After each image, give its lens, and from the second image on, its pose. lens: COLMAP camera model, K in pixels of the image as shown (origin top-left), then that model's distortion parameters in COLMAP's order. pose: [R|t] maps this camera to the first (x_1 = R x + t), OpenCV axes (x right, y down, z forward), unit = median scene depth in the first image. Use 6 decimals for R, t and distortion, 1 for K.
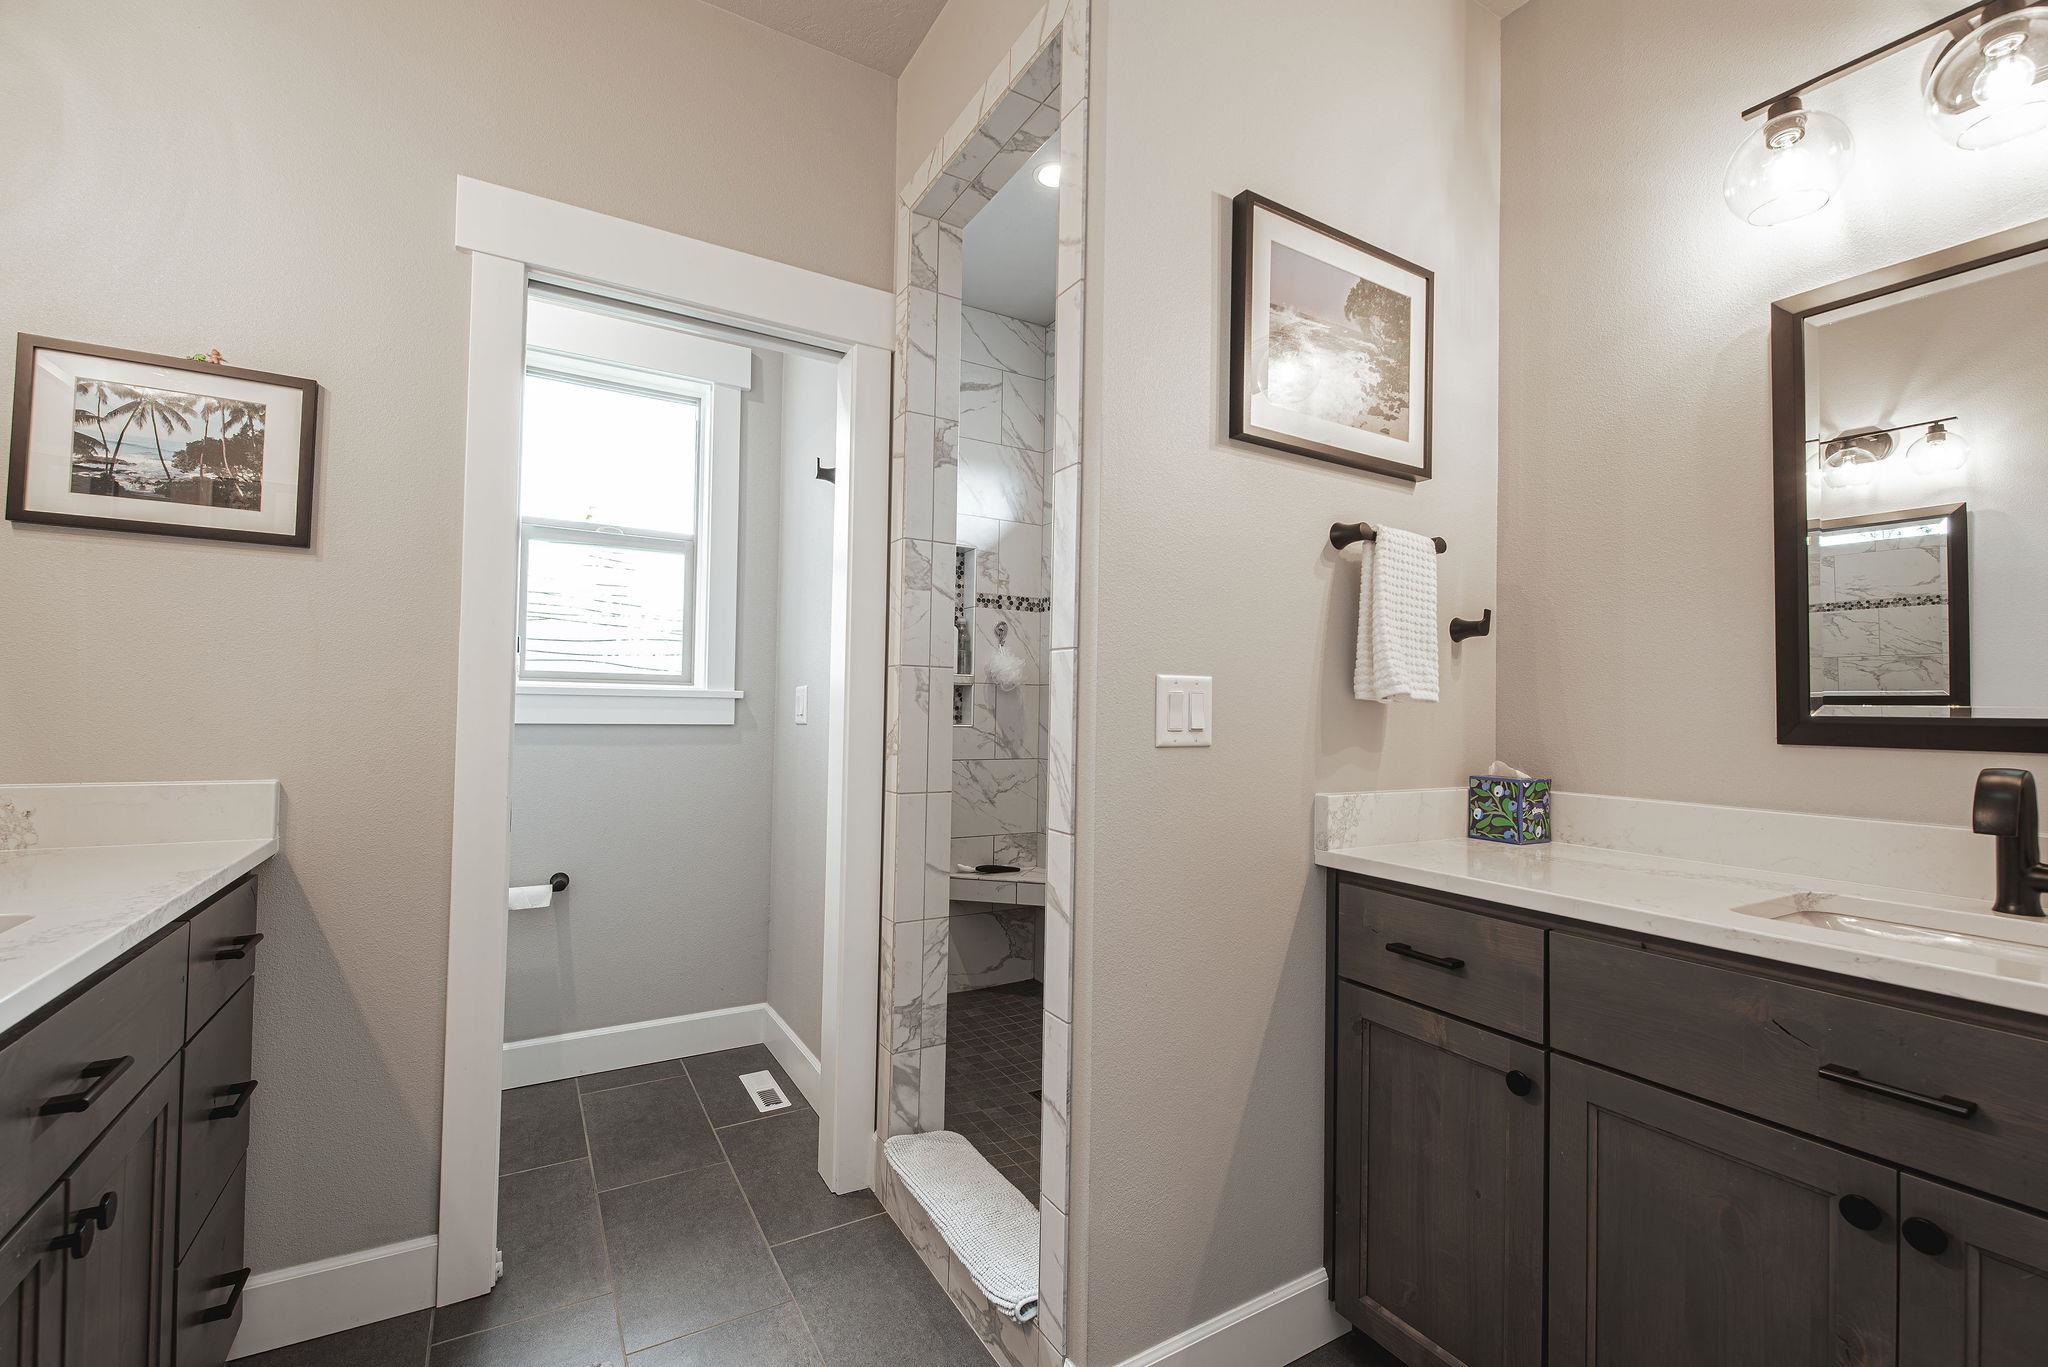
lens RADIAL K [[872.1, 0, 1031.9], [0, 872.1, 688.5], [0, 0, 1]] dist [0.009364, -0.007175]
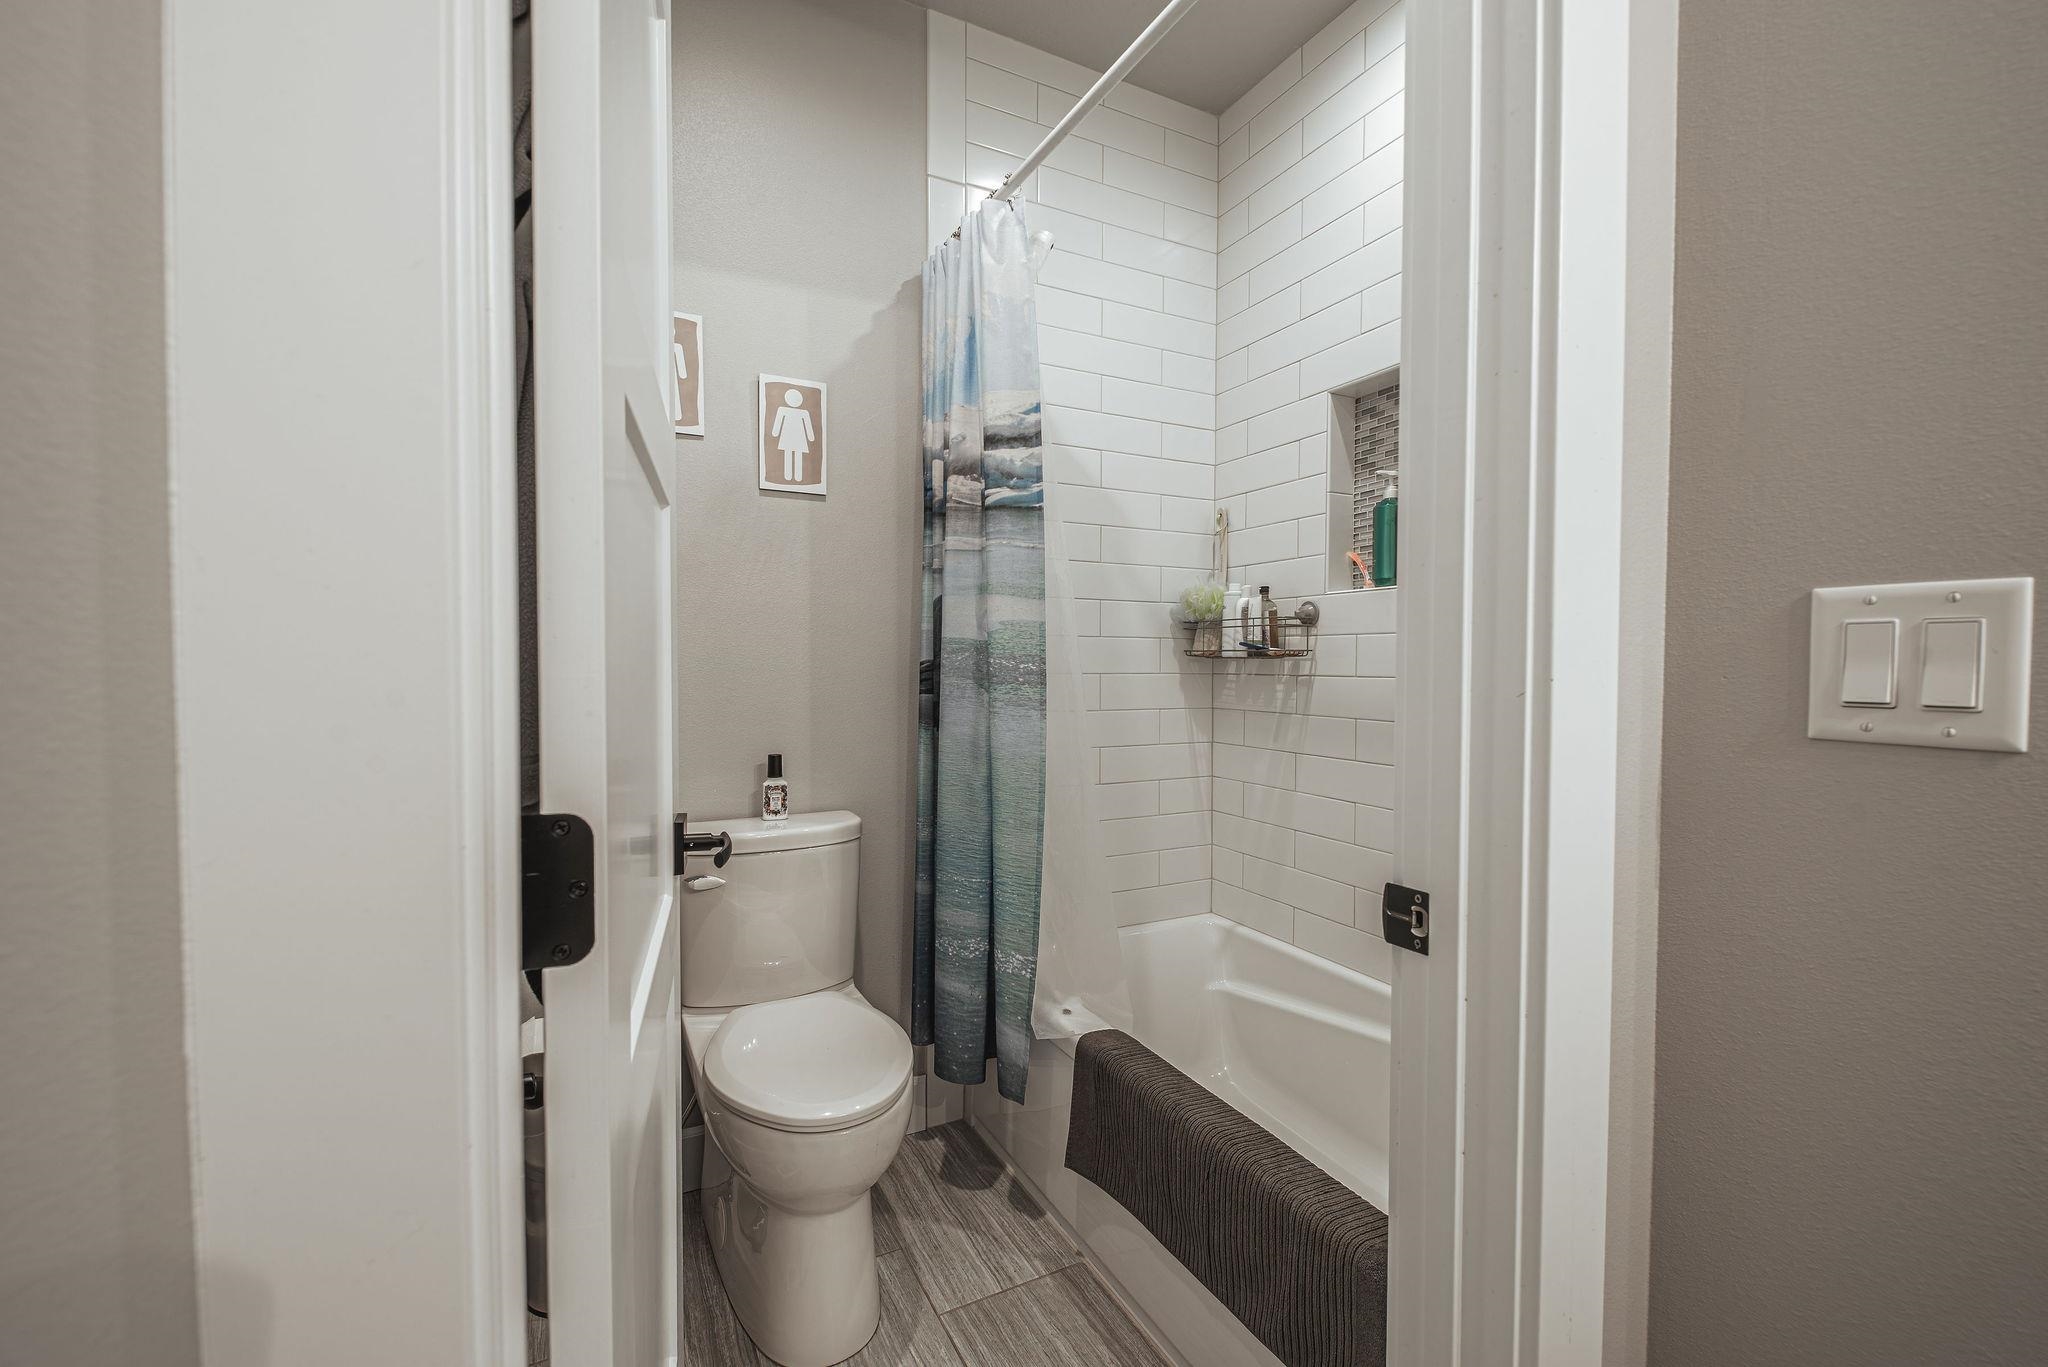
lens RADIAL K [[872.1, 0, 1025.6], [0, 872.1, 681.6], [0, 0, 1]] dist [0.009364, -0.007175]
pose [[-0.063372, 0.005525, -0.997975, 0.536227], [0.022665, 0.999735, 0.004095, 0.019239], [0.997733, -0.022360, -0.063481, 0.494702]]
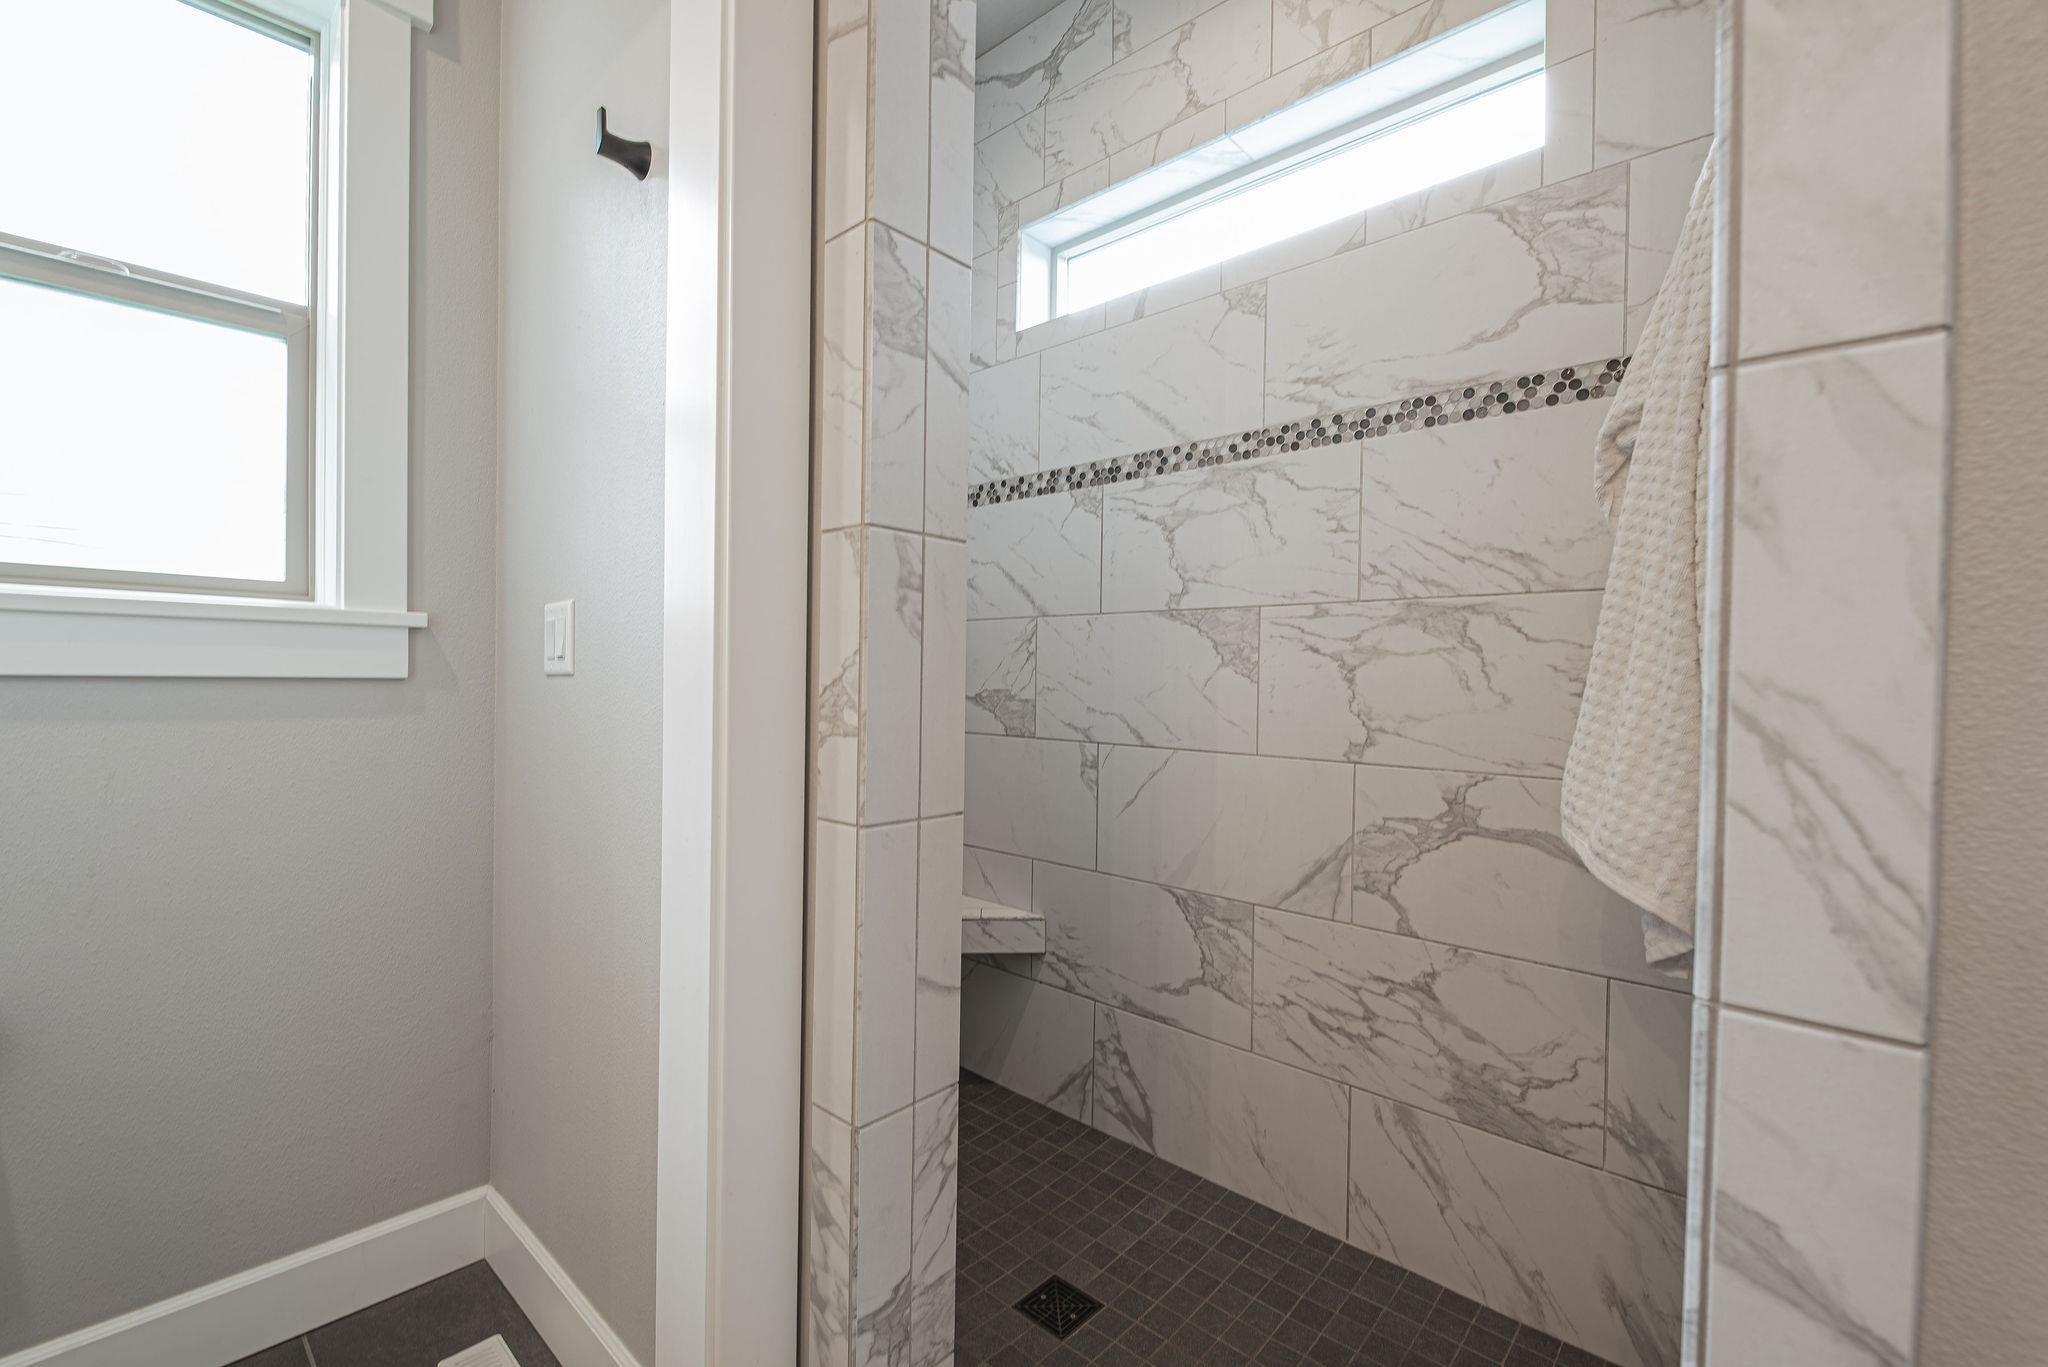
lens RADIAL K [[872.1, 0, 1028.8], [0, 872.1, 687.1], [0, 0, 1]] dist [0.009364, -0.007175]
pose [[0.958190, -0.005671, 0.286076, -0.230775], [-0.005657, 0.999233, 0.038757, 0.041363], [-0.286076, -0.038755, 0.957423, 0.670159]]
